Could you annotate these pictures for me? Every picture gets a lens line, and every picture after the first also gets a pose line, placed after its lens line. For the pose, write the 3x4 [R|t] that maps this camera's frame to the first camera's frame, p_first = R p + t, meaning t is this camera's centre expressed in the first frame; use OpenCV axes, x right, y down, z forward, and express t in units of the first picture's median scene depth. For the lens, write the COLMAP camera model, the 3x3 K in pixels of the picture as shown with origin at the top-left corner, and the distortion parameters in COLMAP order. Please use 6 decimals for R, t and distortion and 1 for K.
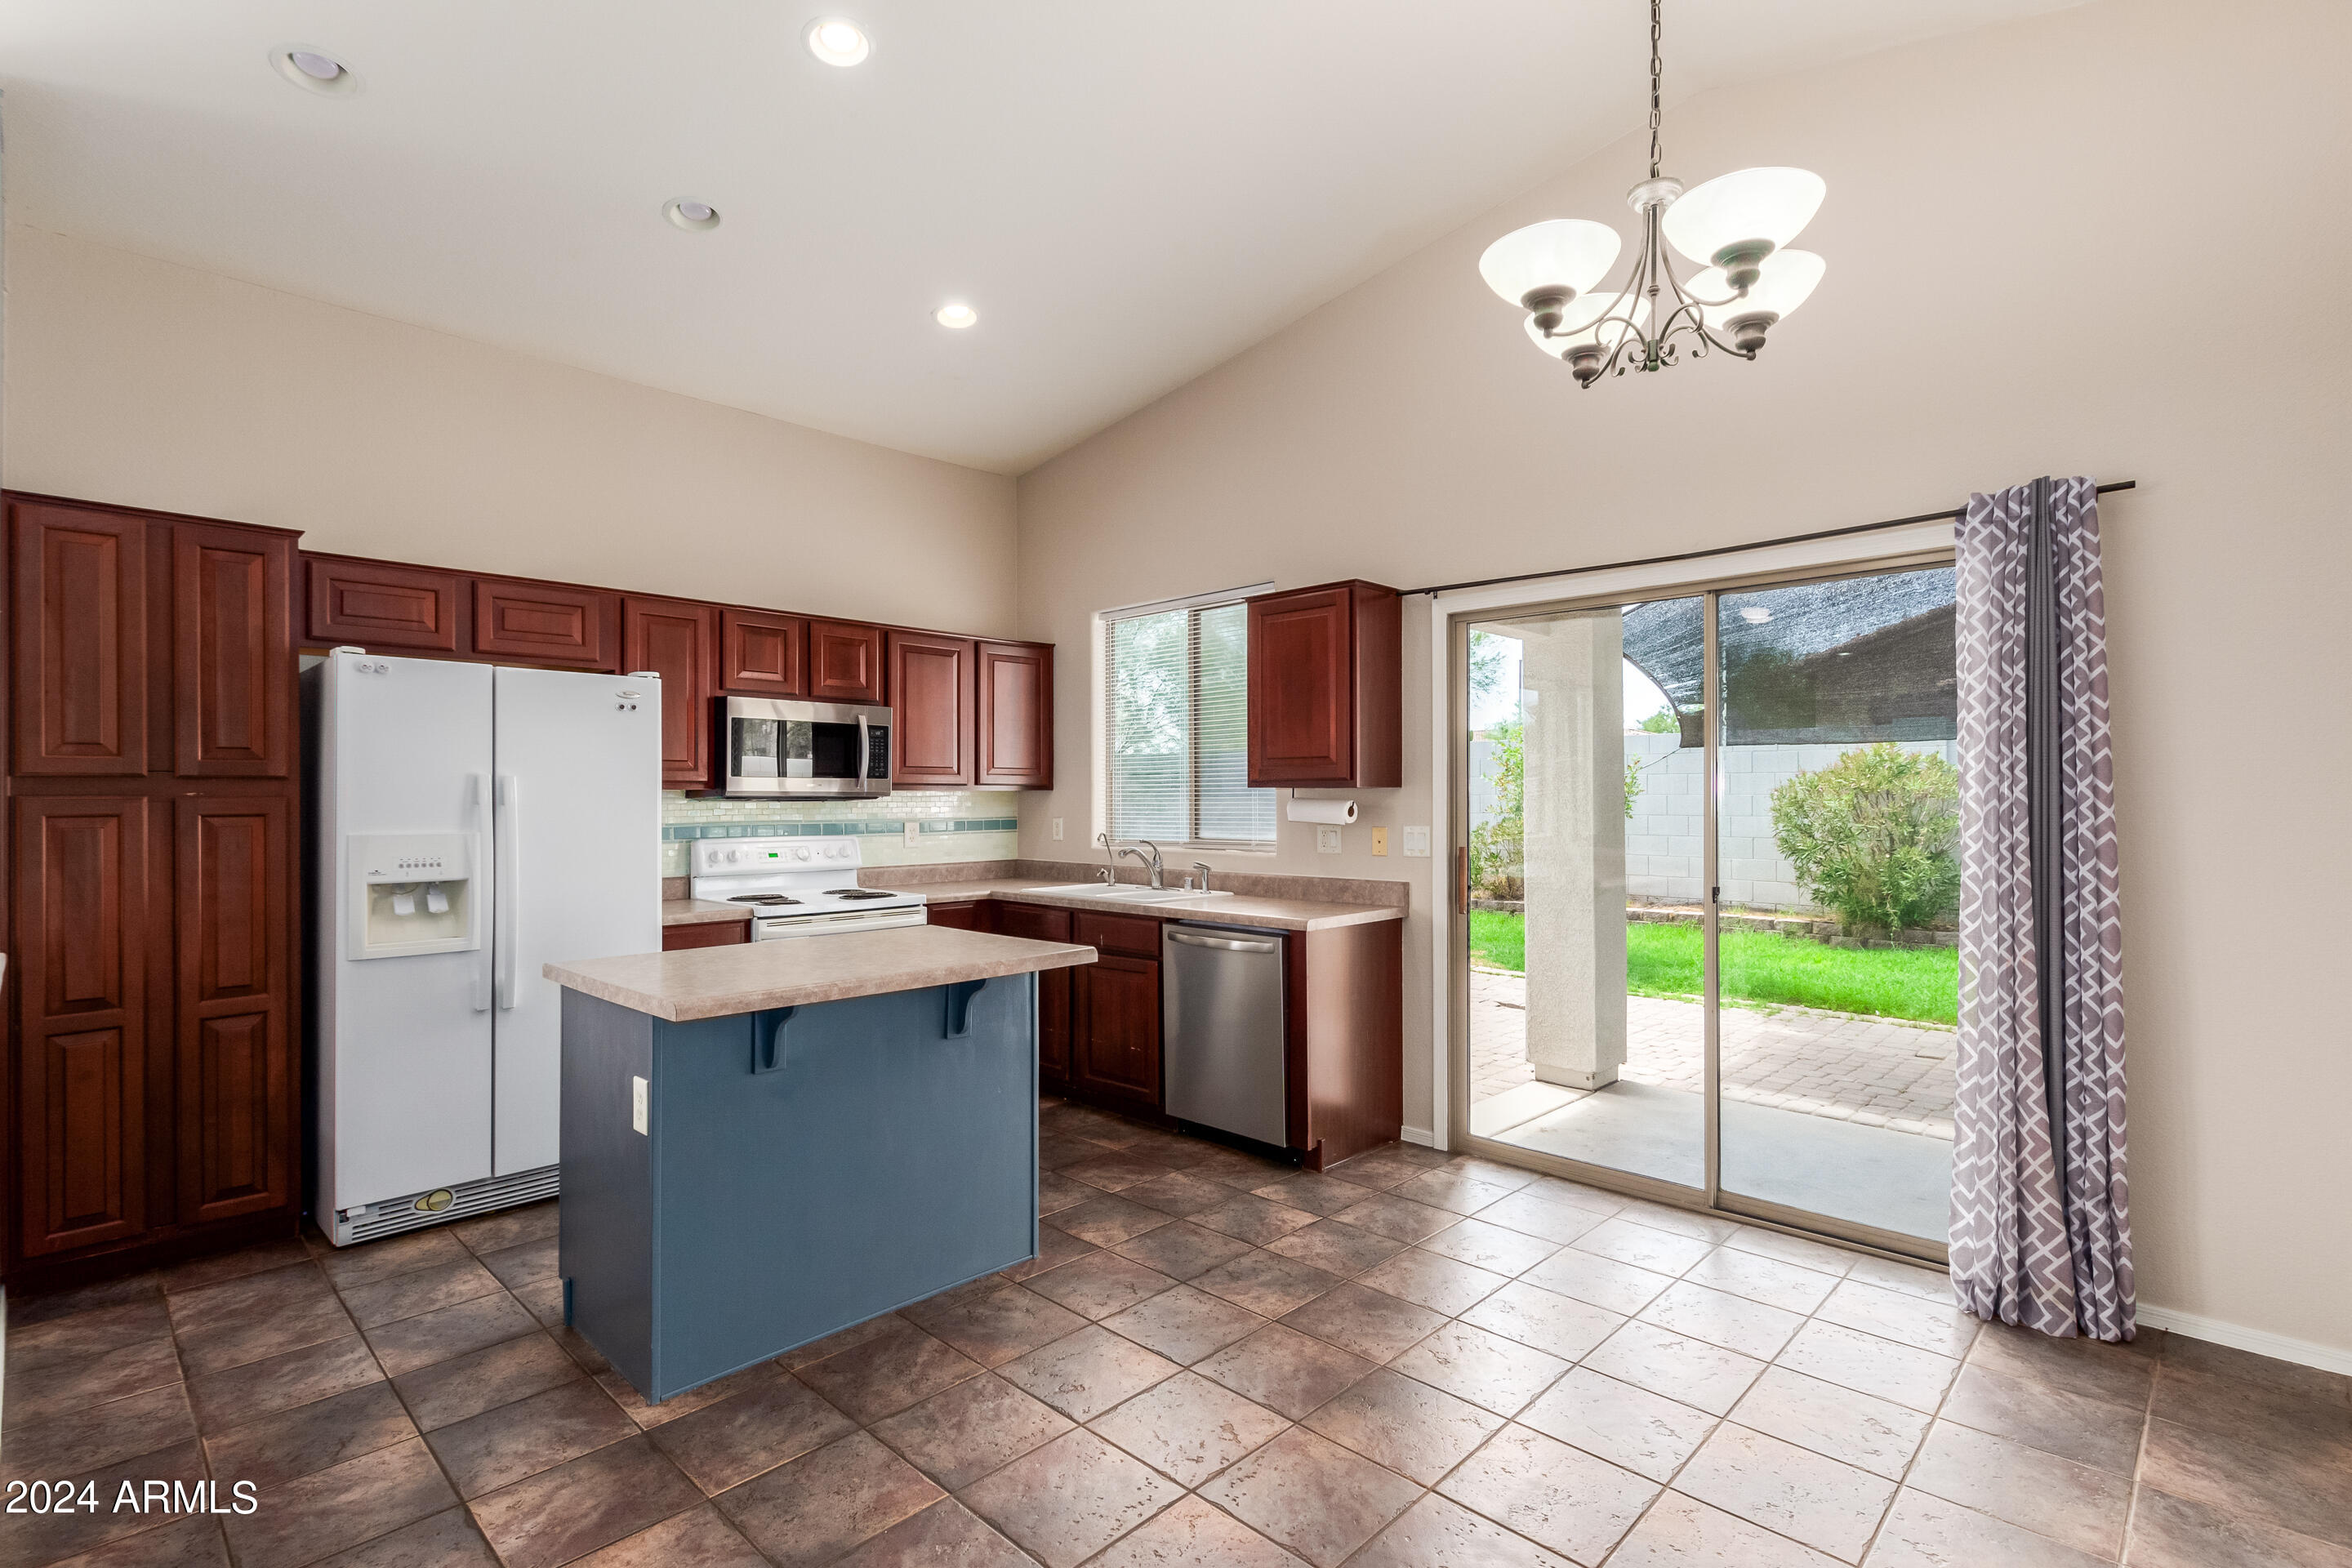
lens RADIAL K [[1084.6, 0, 1188.3], [0, 1084.6, 795.5], [0, 0, 1]] dist [0.004006, 0.000616]
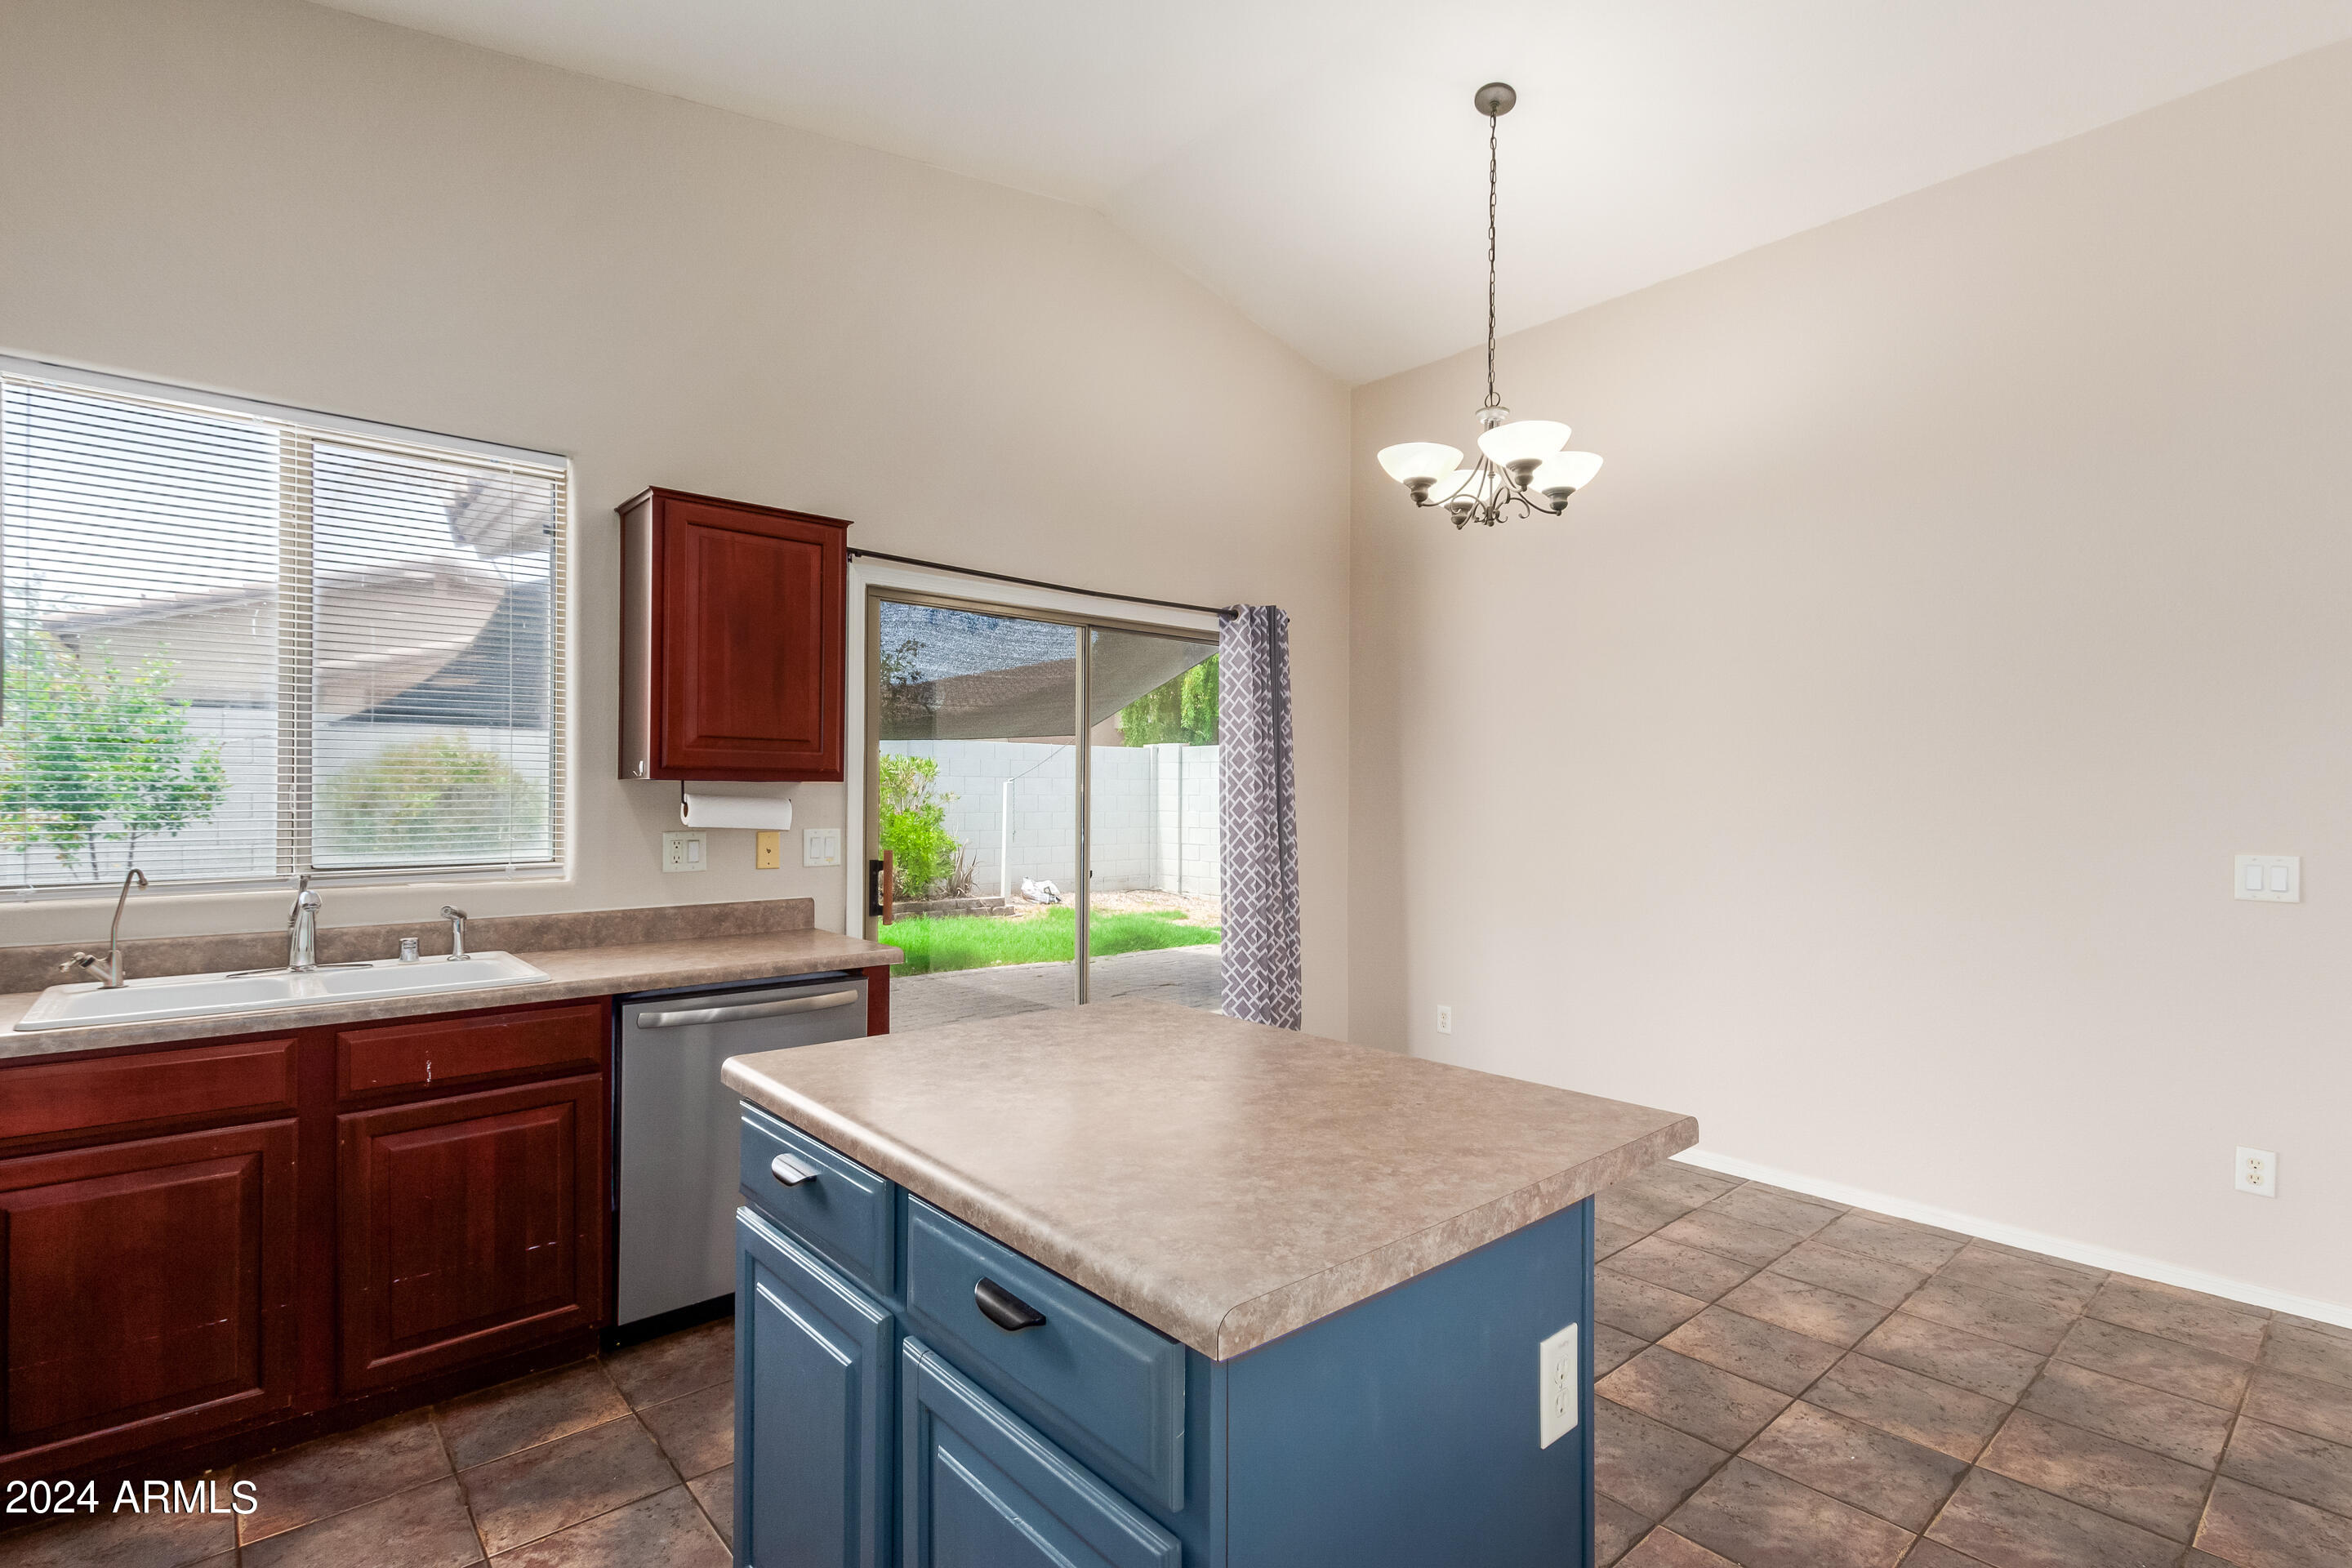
lens RADIAL K [[1084.6, 0, 1188.3], [0, 1084.6, 795.5], [0, 0, 1]] dist [0.004006, 0.000616]
pose [[0.098828, 0.004678, 0.995094, -0.584570], [-0.004008, 0.999983, -0.004303, 0.005426], [-0.995096, -0.003563, 0.098845, 0.634857]]
